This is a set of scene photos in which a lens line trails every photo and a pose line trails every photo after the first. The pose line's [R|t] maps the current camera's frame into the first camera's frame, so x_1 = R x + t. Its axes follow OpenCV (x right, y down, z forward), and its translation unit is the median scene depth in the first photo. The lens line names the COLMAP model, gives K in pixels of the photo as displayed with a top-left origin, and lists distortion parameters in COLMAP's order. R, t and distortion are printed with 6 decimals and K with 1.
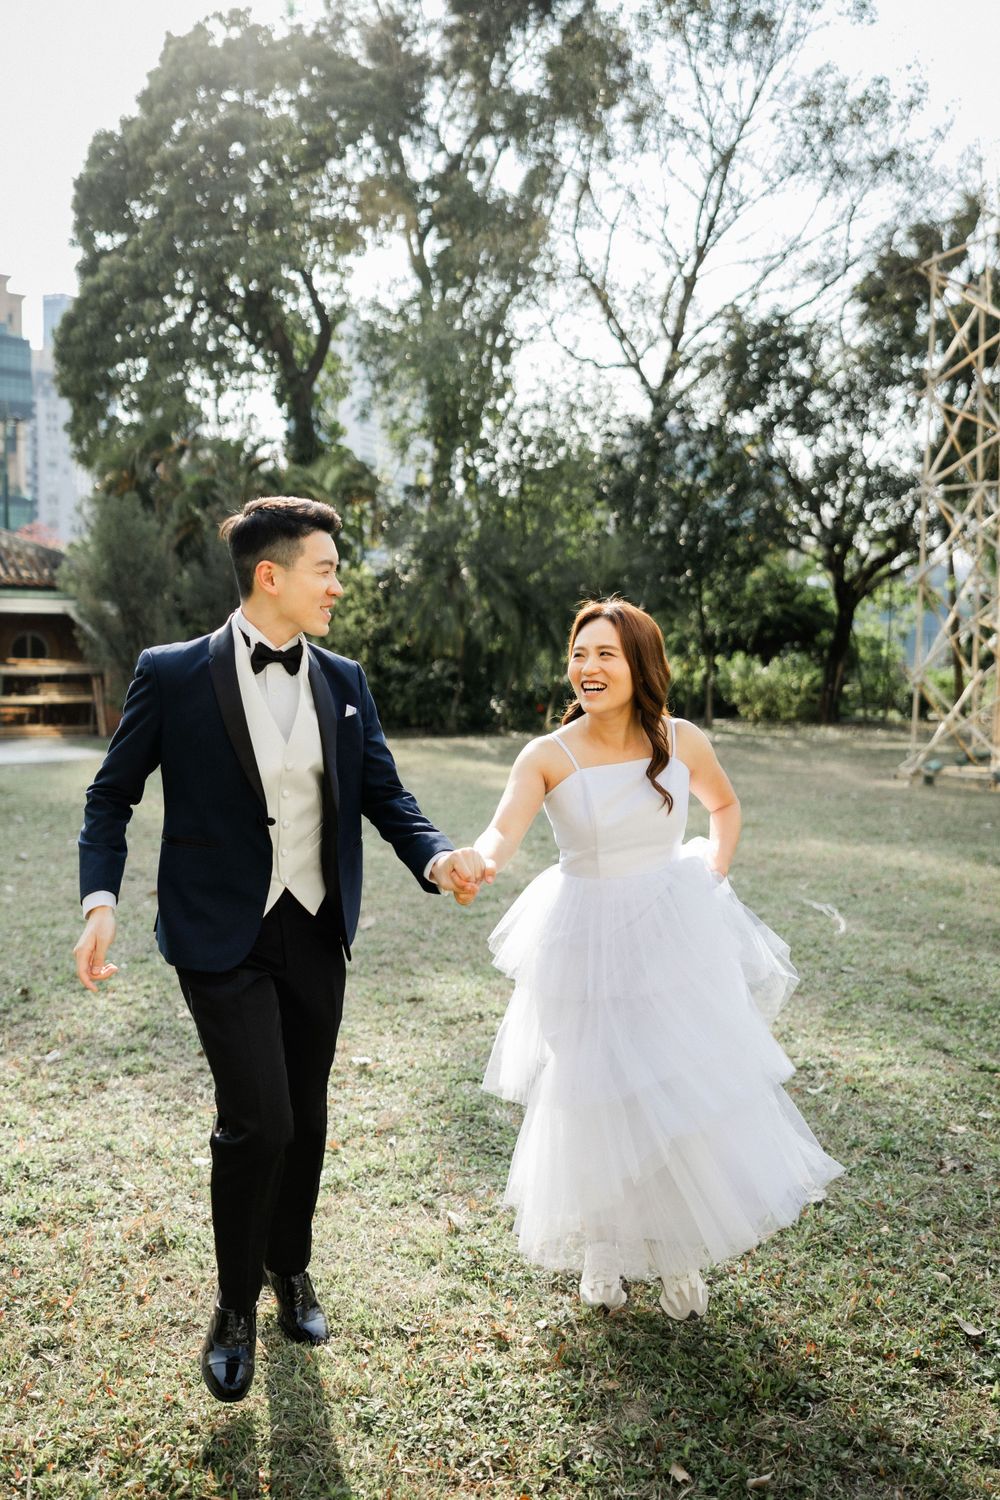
lens RADIAL K [[1484.6, 0, 497.2], [0, 1484.6, 809.5], [0, 0, 1]] dist [0.010544, 0.004206]
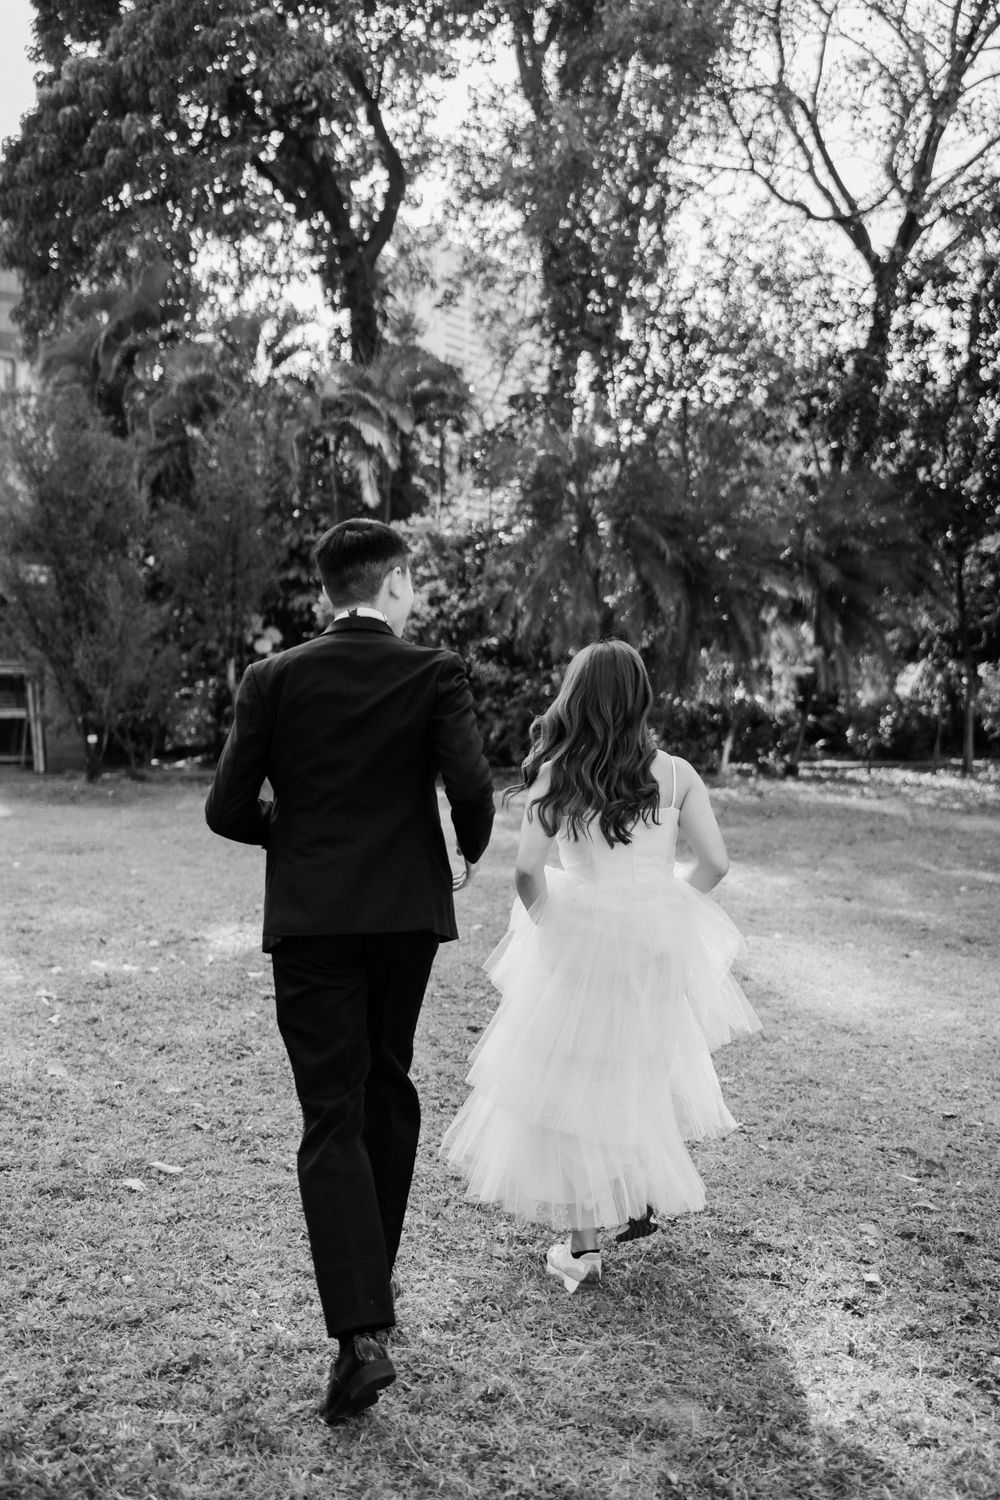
lens RADIAL K [[1599.1, 0, 500.0], [0, 1599.1, 750.0], [0, 0, 1]] dist [-0.001402, -0.006120]
pose [[0.998517, 0.017029, -0.051703, -0.025964], [-0.019457, 0.998713, -0.046839, -0.027926], [0.050839, 0.047776, 0.997563, 0.287789]]
